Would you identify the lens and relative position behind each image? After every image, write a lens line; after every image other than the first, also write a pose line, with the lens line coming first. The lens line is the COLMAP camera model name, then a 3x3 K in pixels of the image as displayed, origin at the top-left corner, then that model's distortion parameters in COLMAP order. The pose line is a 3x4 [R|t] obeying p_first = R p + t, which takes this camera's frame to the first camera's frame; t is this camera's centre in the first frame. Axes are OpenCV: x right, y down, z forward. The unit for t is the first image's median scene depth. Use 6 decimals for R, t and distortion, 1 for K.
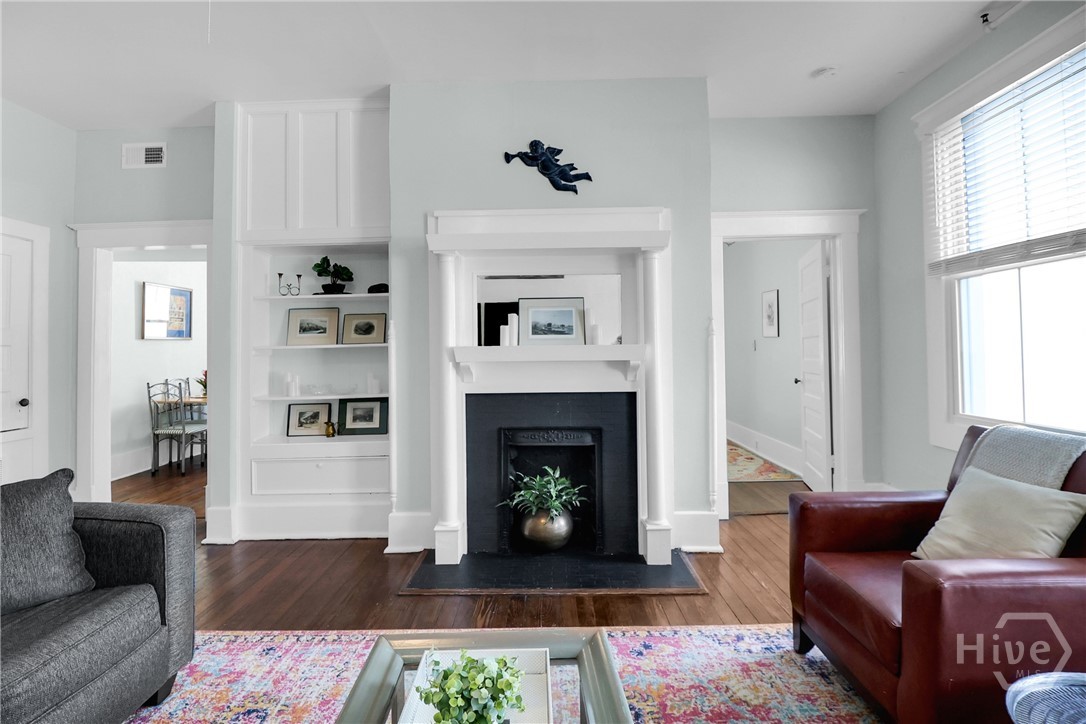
lens RADIAL K [[517.3, 0, 545.1], [0, 517.3, 335.9], [0, 0, 1]] dist [-0.000333, -0.011544]
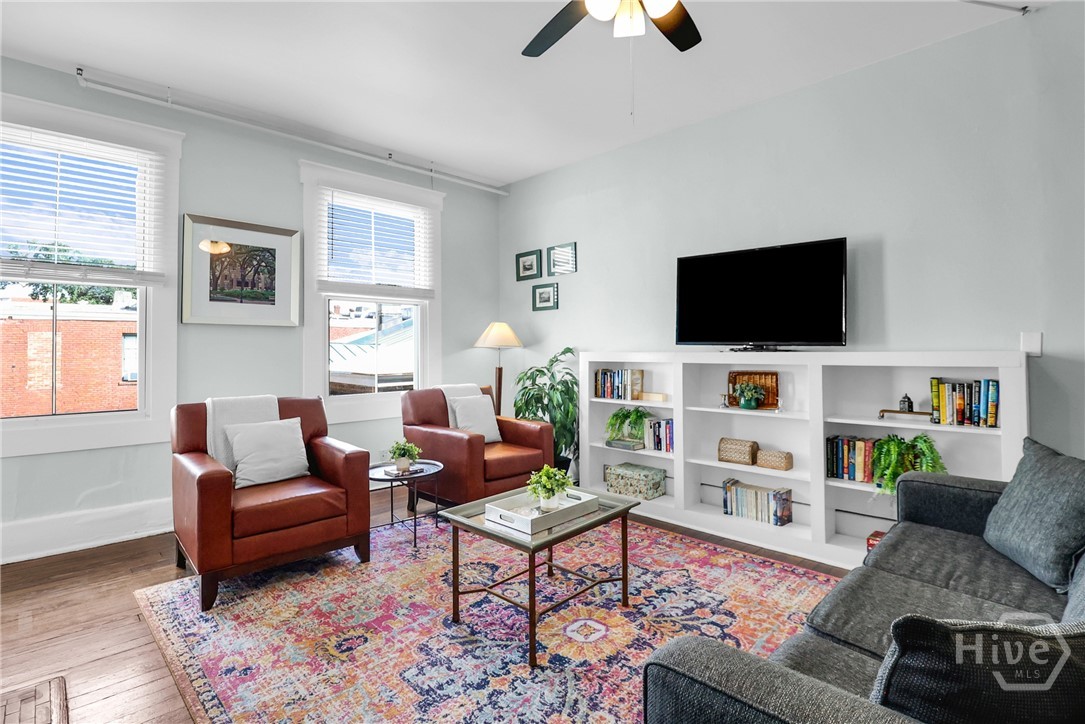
lens RADIAL K [[518.4, 0, 542.6], [0, 518.4, 345.9], [0, 0, 1]] dist [-0.001224, -0.000194]
pose [[-0.705674, 0.020017, 0.708254, -0.565264], [-0.001848, 0.999545, -0.030090, 0.033614], [-0.708534, -0.022543, -0.705316, 0.834939]]
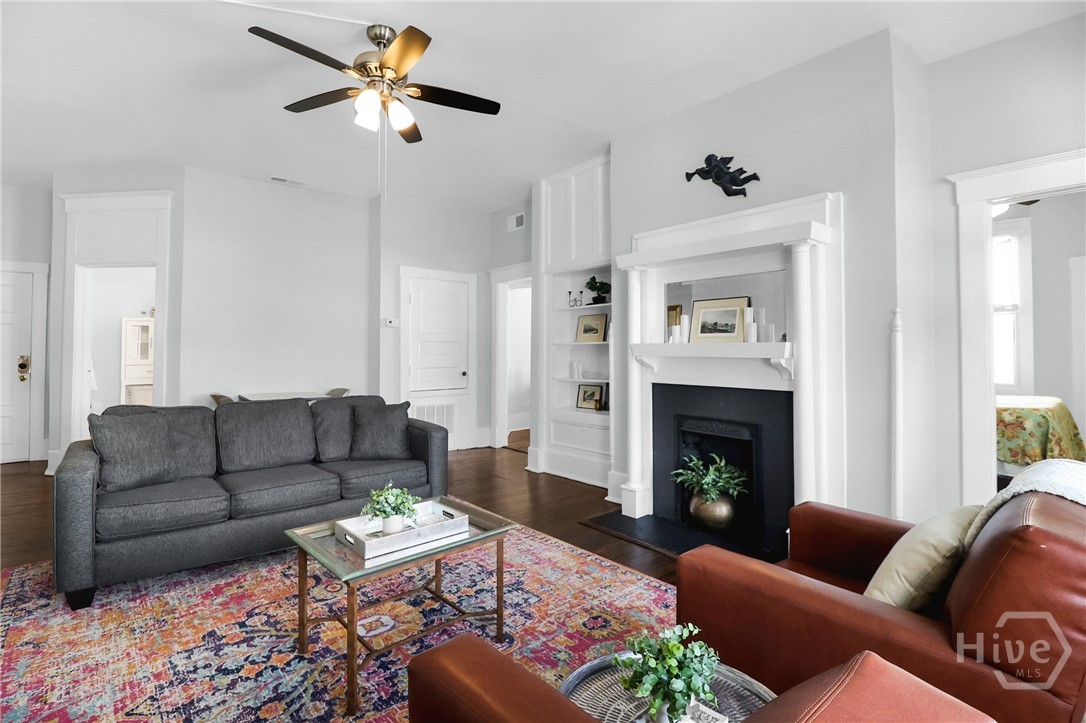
lens RADIAL K [[517.3, 0, 545.1], [0, 517.3, 335.4], [0, 0, 1]] dist [-0.000333, -0.011544]
pose [[0.660101, -0.006883, -0.751145, 0.568591], [0.009245, 0.999957, -0.001038, 0.000369], [0.751120, -0.006259, 0.660136, 0.017334]]
